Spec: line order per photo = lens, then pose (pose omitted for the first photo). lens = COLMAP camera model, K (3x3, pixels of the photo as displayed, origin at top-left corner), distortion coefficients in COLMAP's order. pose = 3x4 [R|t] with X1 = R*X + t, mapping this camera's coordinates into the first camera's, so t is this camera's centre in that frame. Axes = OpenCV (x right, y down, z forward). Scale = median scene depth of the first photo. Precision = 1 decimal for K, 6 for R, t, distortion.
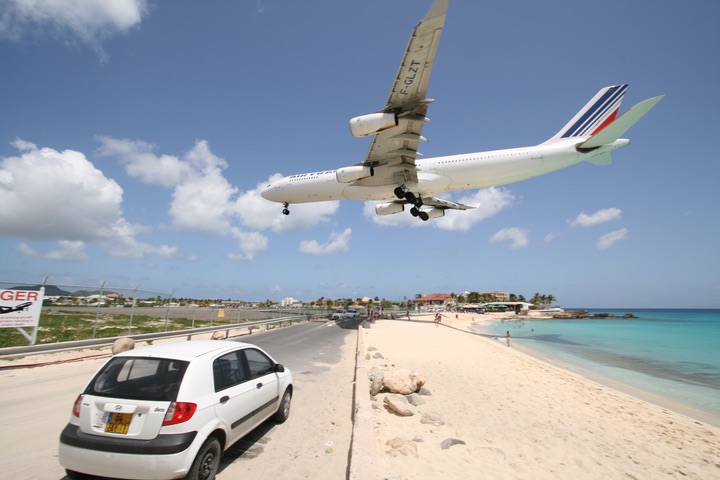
lens RADIAL K [[348.6, 0, 361.6], [0, 348.6, 239.2], [0, 0, 1]] dist [0.002317, 0.000968]
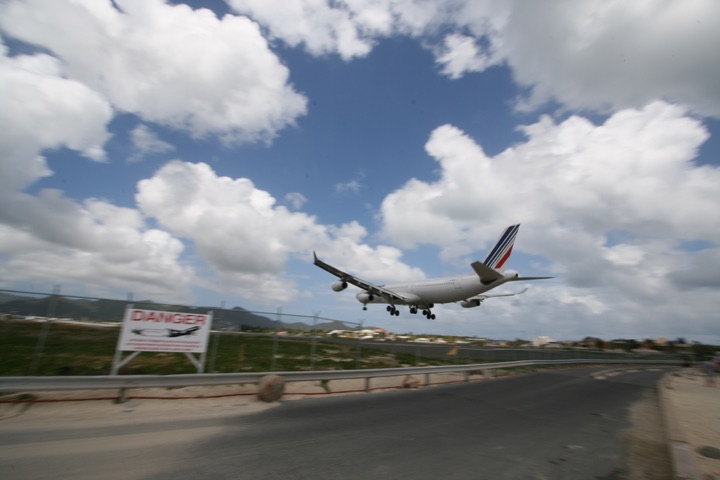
lens RADIAL K [[337.6, 0, 358.8], [0, 337.6, 241.6], [0, 0, 1]] dist [-0.012186, 0.001430]
pose [[0.749851, -0.153218, -0.643621, 0.000732], [0.086798, 0.987189, -0.133882, 0.115015], [0.655889, 0.044526, 0.753543, 0.597309]]
